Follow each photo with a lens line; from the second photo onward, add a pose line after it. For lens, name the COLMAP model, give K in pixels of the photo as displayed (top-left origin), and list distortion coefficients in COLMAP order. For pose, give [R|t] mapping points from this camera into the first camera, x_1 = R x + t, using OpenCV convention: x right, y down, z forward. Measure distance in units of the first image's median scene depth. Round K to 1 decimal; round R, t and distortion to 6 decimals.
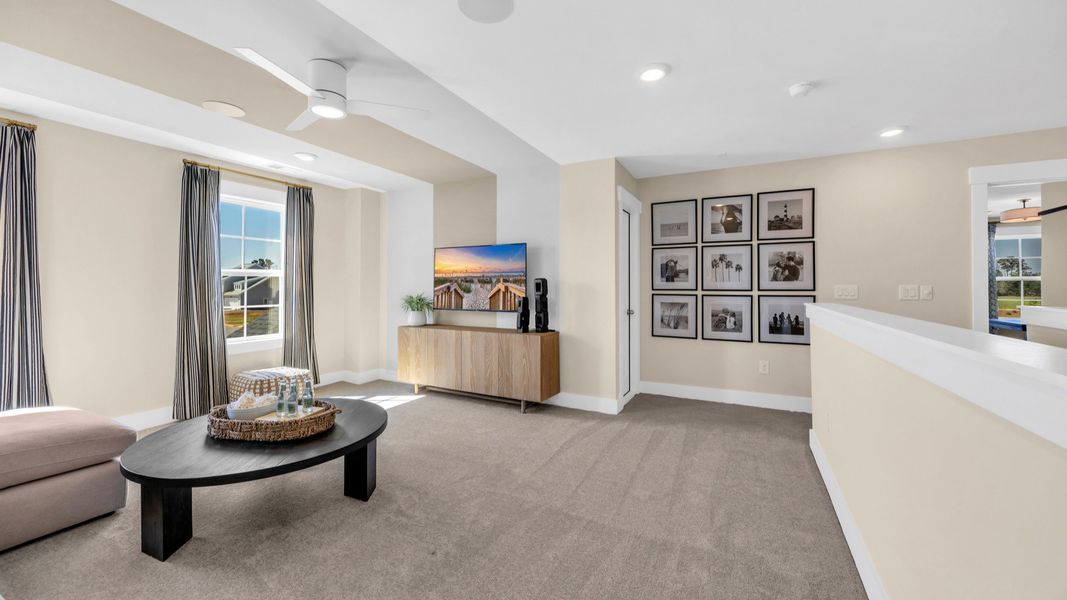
lens RADIAL K [[408.9, 0, 524.0], [0, 408.9, 280.4], [0, 0, 1]] dist [-0.001604, 0.000003]
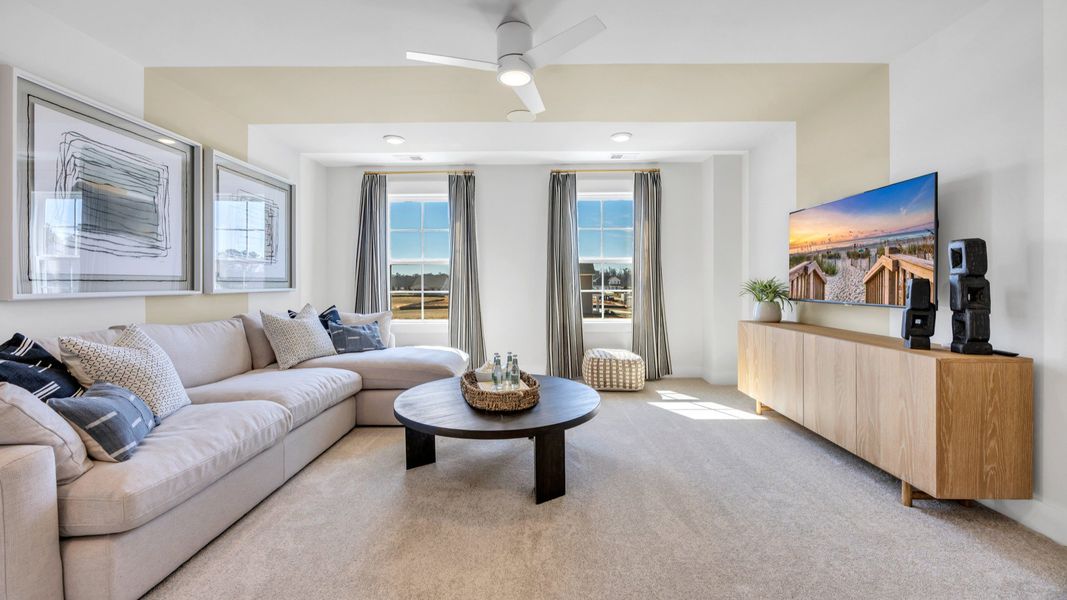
lens RADIAL K [[408.9, 0, 518.5], [0, 408.9, 282.2], [0, 0, 1]] dist [-0.001604, 0.000003]
pose [[0.463496, -0.001577, -0.886098, 0.201464], [0.015477, 0.999860, 0.006316, 0.031050], [0.885964, -0.016641, 0.463456, 0.298952]]
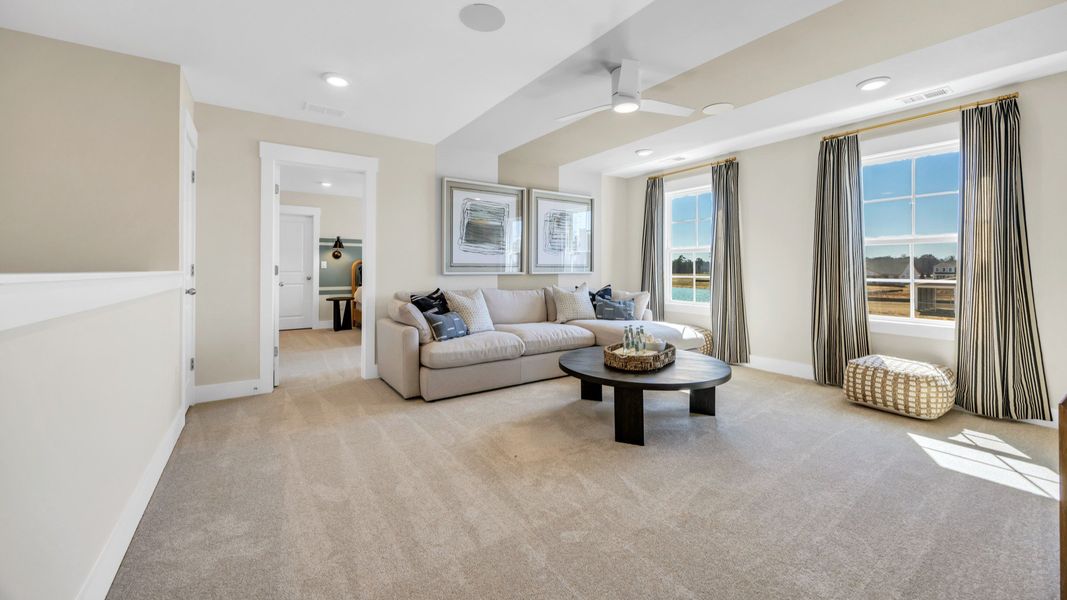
lens RADIAL K [[408.9, 0, 539.2], [0, 408.9, 261.5], [0, 0, 1]] dist [-0.001604, 0.000003]
pose [[-0.450070, -0.013147, -0.892896, 0.400990], [0.010829, 0.999738, -0.020179, 0.034759], [0.892928, -0.018751, -0.449810, 0.732226]]
